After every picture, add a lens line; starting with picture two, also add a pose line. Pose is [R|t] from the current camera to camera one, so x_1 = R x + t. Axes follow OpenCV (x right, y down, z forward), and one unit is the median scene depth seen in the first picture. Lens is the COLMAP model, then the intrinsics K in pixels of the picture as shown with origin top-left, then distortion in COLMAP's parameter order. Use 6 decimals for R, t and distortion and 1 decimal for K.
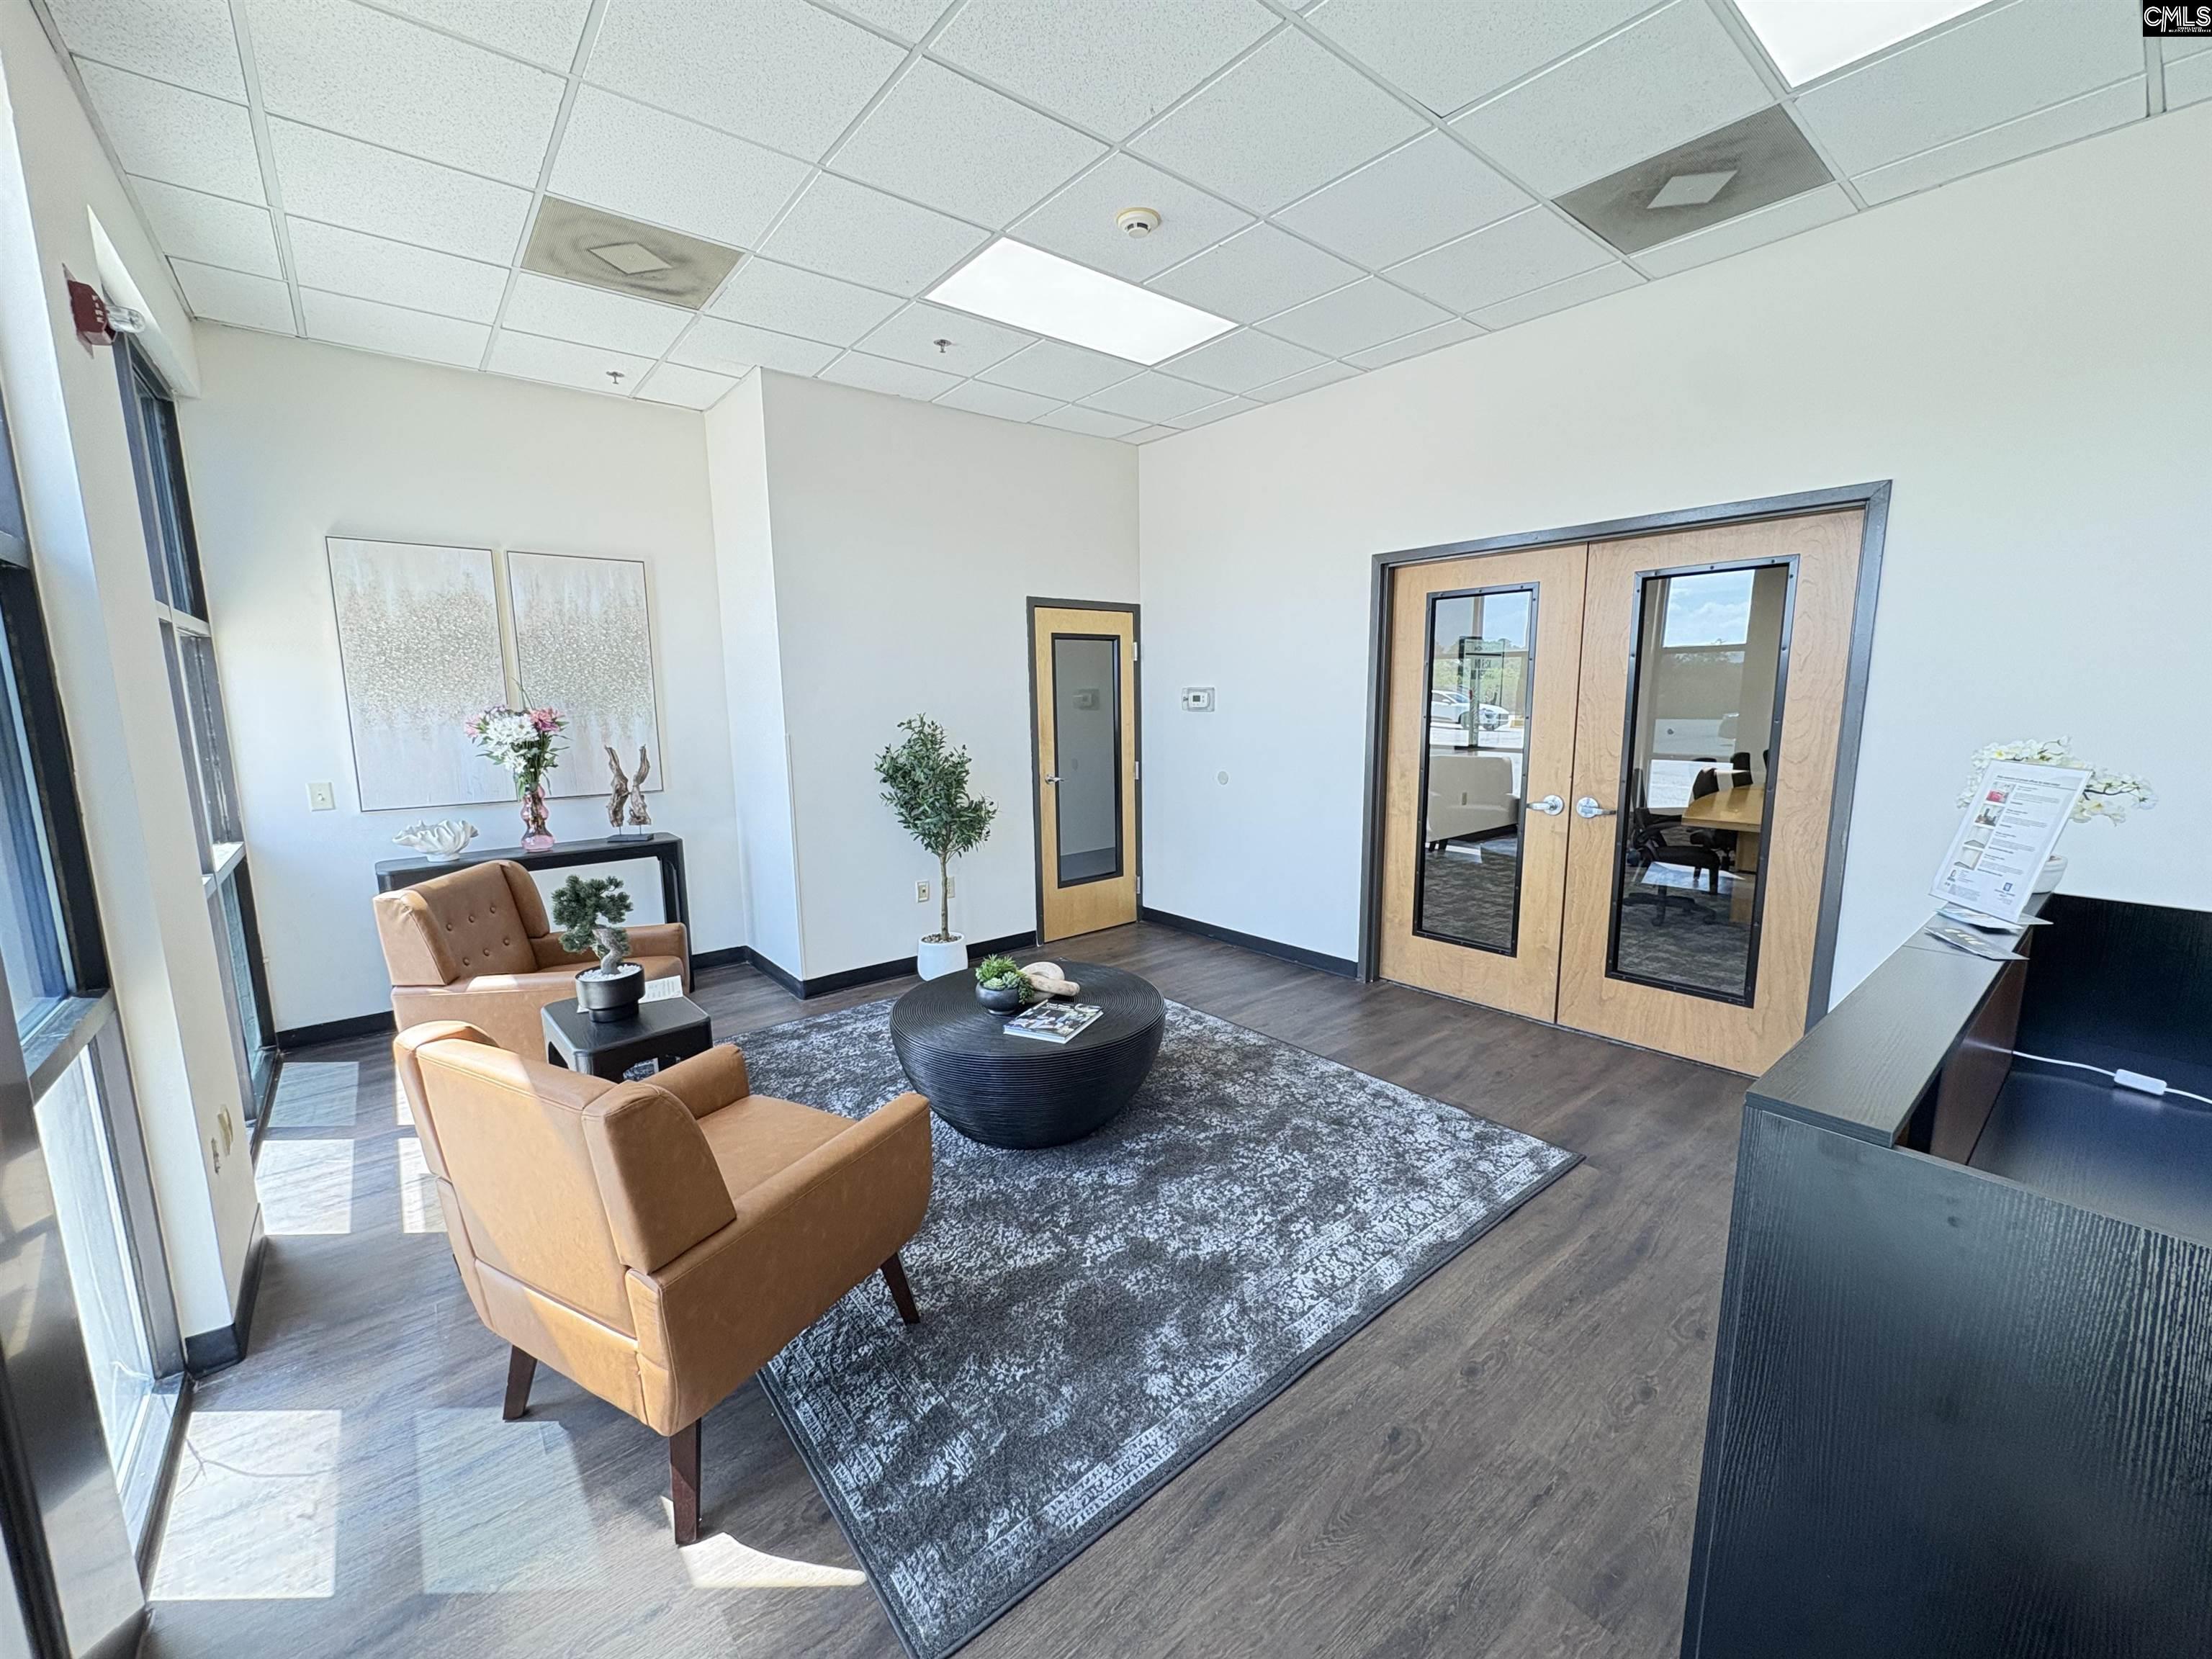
lens RADIAL K [[877.0, 0, 1103.1], [0, 877.0, 821.4], [0, 0, 1]] dist [0.001438, 0.000135]
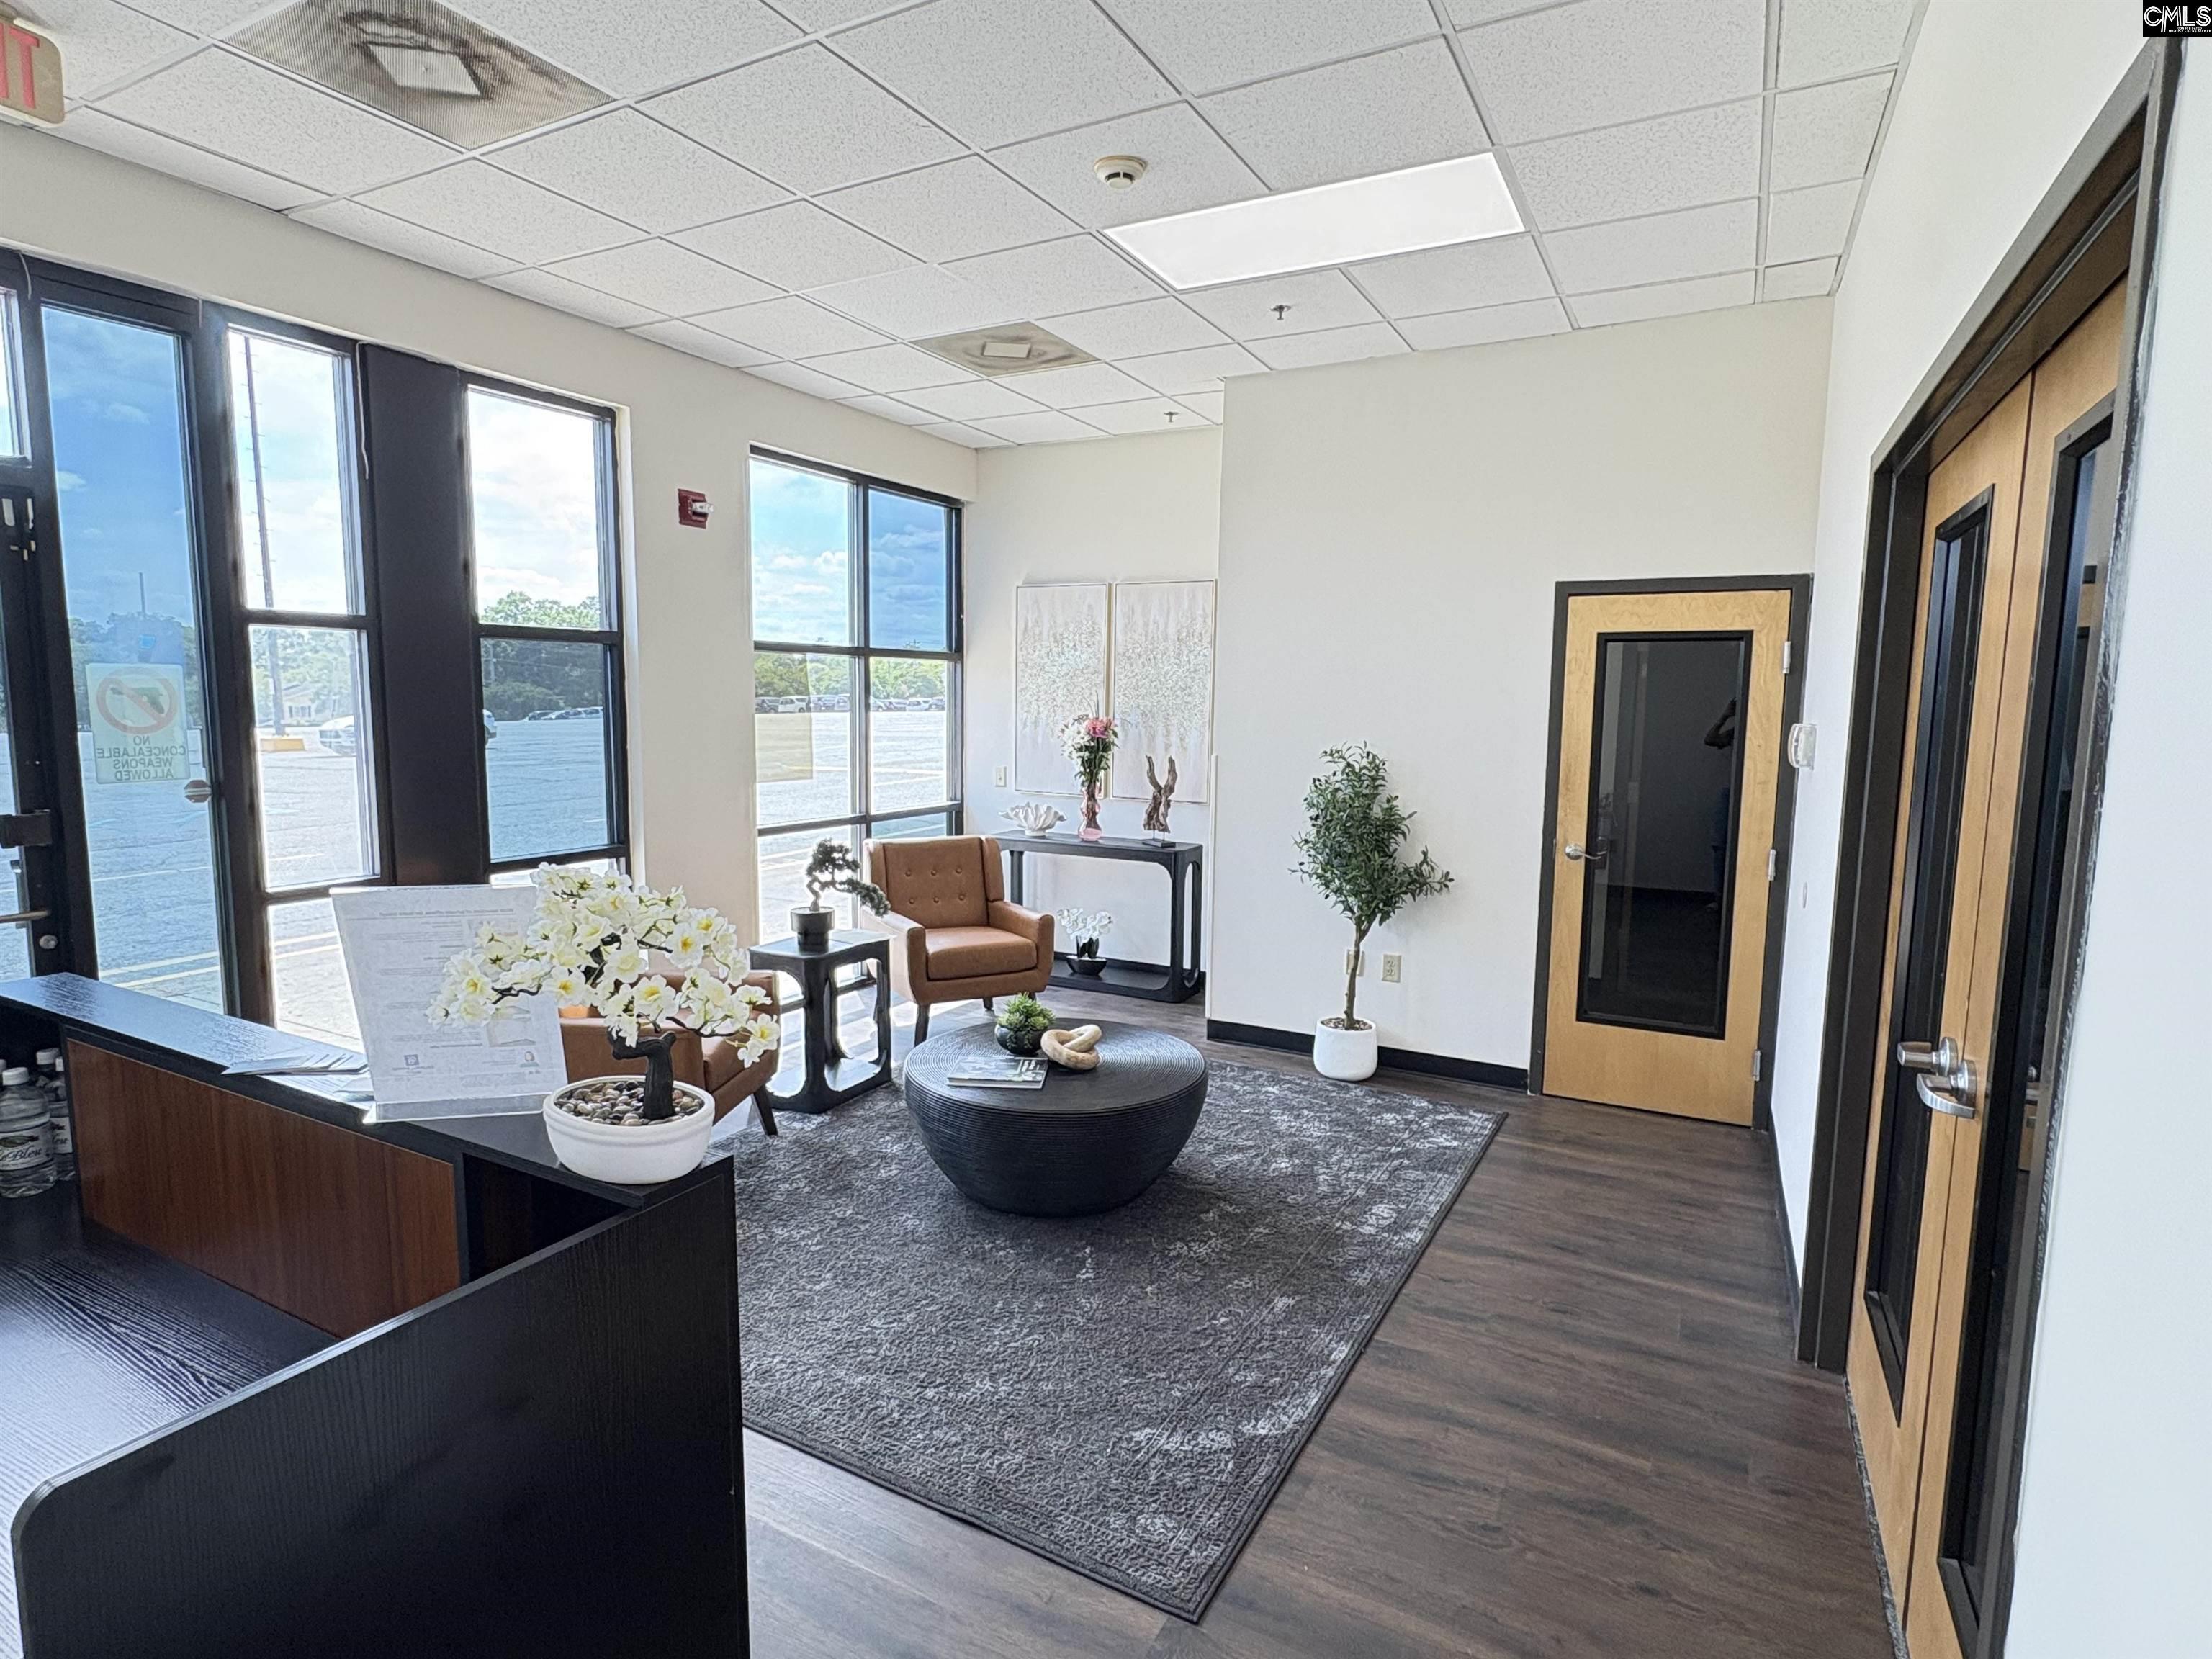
lens RADIAL K [[1154.6, 0, 1098.1], [0, 1154.6, 828.4], [0, 0, 1]] dist [-0.003916, 0.000085]
pose [[0.375226, 0.123999, -0.918602, 0.709473], [-0.155717, 0.985360, 0.069404, -0.083970], [0.913760, 0.116999, 0.389042, 0.391055]]
